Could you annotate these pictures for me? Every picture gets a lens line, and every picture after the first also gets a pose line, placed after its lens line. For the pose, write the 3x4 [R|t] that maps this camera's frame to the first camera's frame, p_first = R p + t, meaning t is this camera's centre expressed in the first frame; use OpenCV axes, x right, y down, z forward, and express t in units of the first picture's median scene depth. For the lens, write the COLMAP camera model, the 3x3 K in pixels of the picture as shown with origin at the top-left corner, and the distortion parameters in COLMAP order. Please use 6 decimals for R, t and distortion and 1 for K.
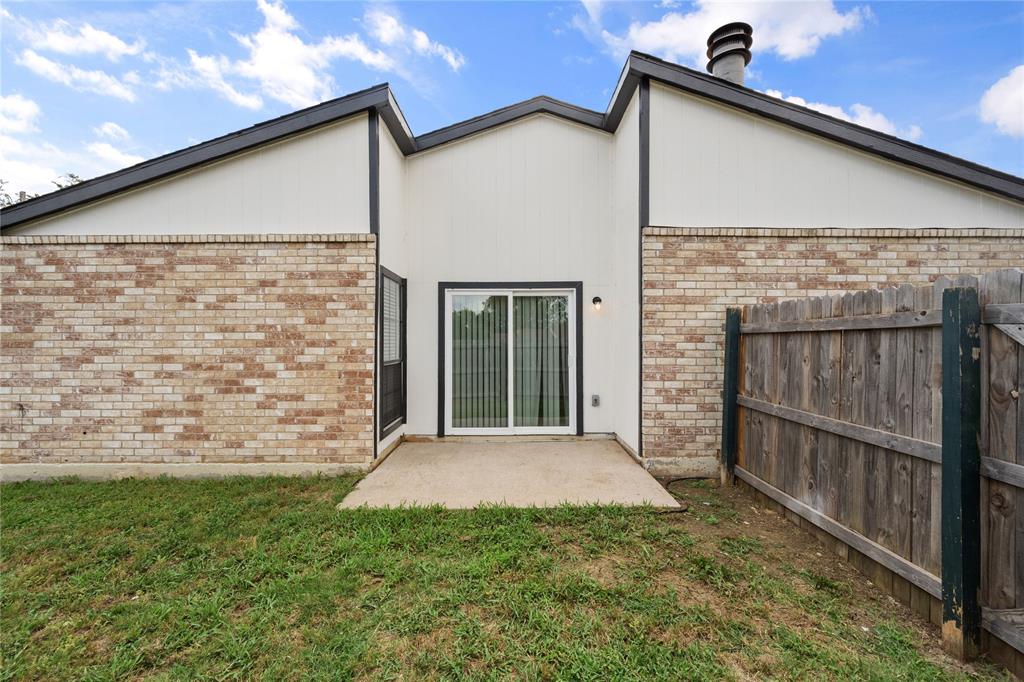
lens RADIAL K [[404.9, 0, 513.8], [0, 404.9, 338.8], [0, 0, 1]] dist [-0.000131, 0.000308]
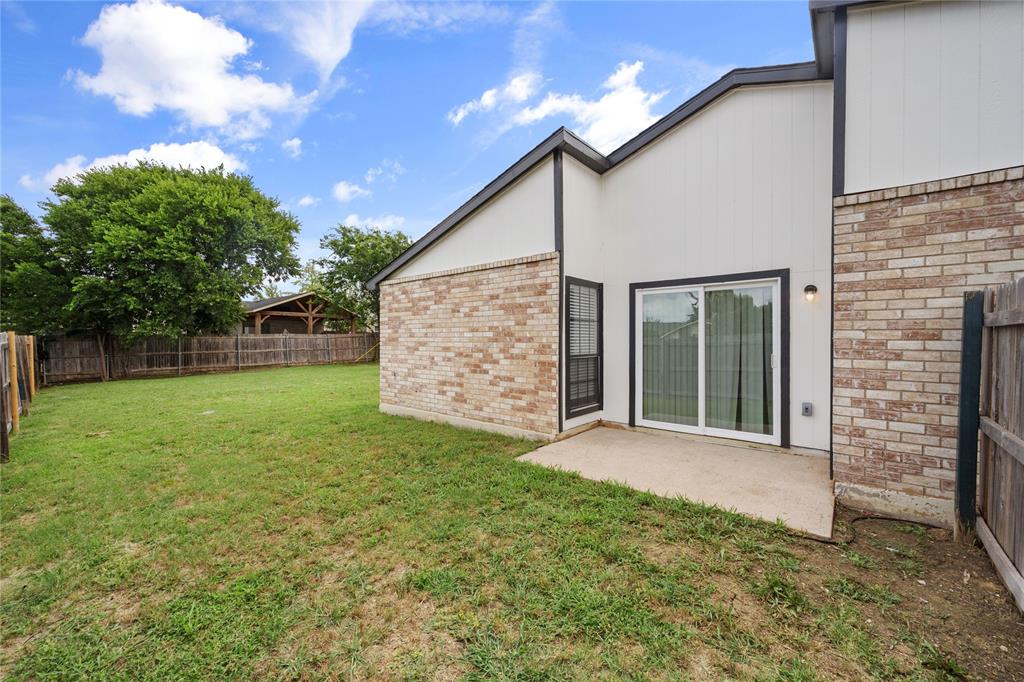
lens RADIAL K [[404.9, 0, 518.6], [0, 404.9, 344.7], [0, 0, 1]] dist [-0.000131, 0.000308]
pose [[0.767345, 0.011749, -0.641127, 0.363216], [0.001930, 0.999785, 0.020632, 0.000501], [0.641232, -0.017070, 0.767157, -0.031305]]
